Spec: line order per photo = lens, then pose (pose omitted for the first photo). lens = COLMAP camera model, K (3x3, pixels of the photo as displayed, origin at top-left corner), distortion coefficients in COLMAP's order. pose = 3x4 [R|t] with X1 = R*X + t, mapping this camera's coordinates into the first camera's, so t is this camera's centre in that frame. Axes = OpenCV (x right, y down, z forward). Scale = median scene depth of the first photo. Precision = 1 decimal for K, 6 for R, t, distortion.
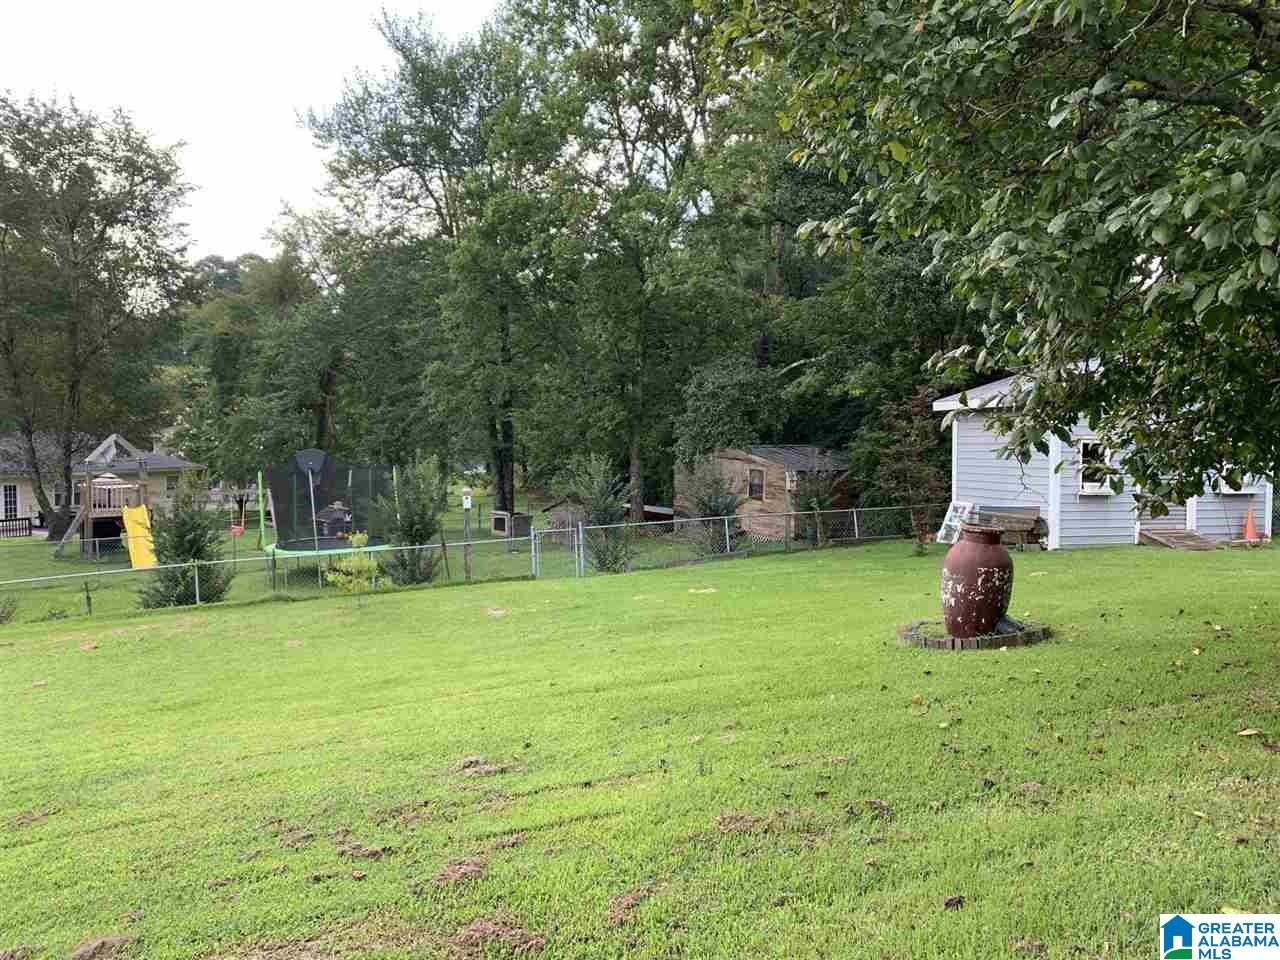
lens RADIAL K [[979.5, 0, 639.6], [0, 979.5, 480.9], [0, 0, 1]] dist [-0.001573, -0.004715]
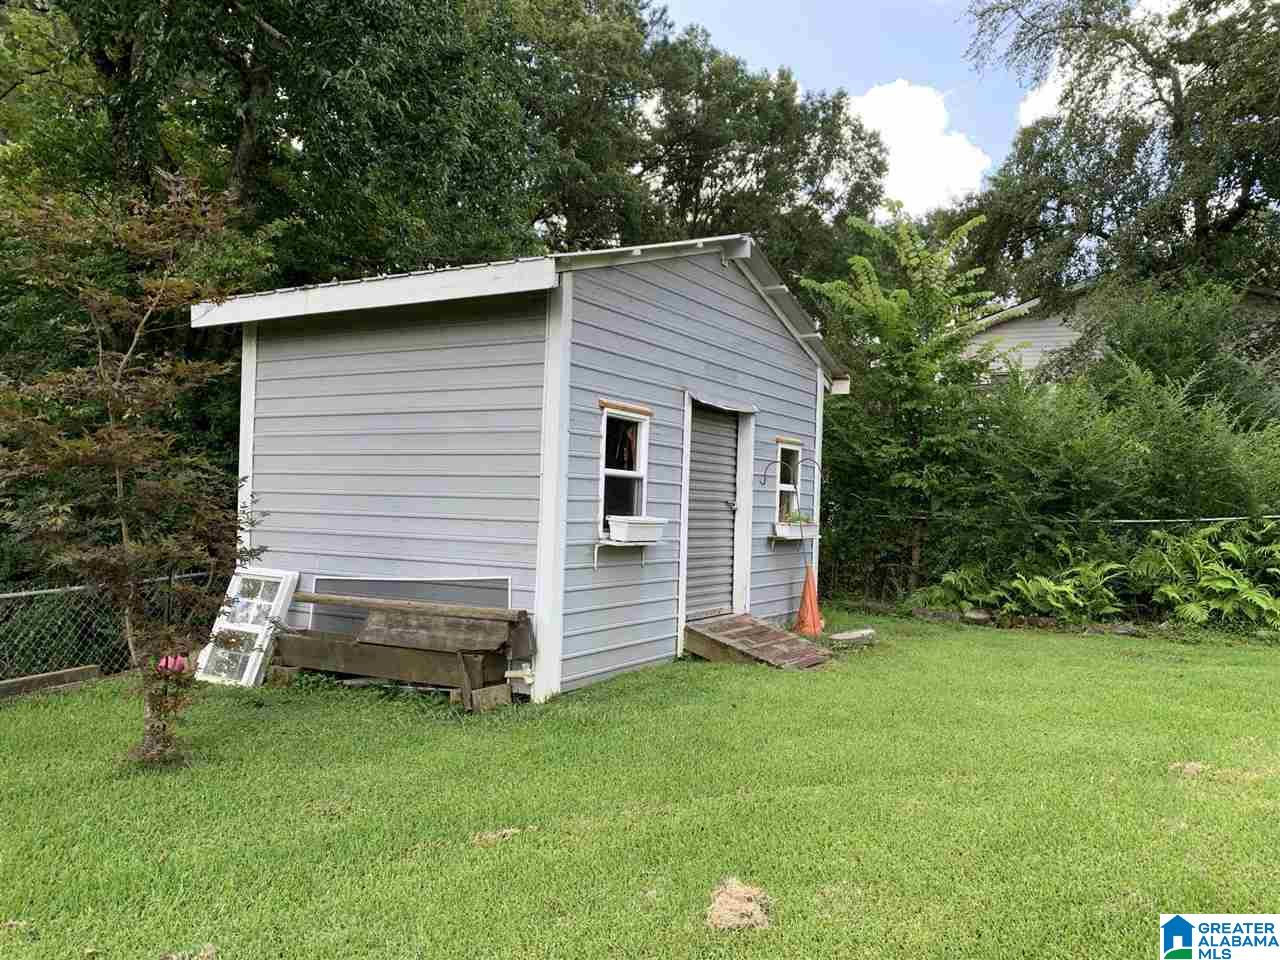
lens RADIAL K [[979.5, 0, 639.4], [0, 979.5, 481.9], [0, 0, 1]] dist [-0.001573, -0.004715]
pose [[0.721471, 0.025249, 0.691984, 0.186340], [0.007270, 0.999004, -0.044031, 0.005706], [-0.692406, 0.036798, 0.720569, 0.691673]]
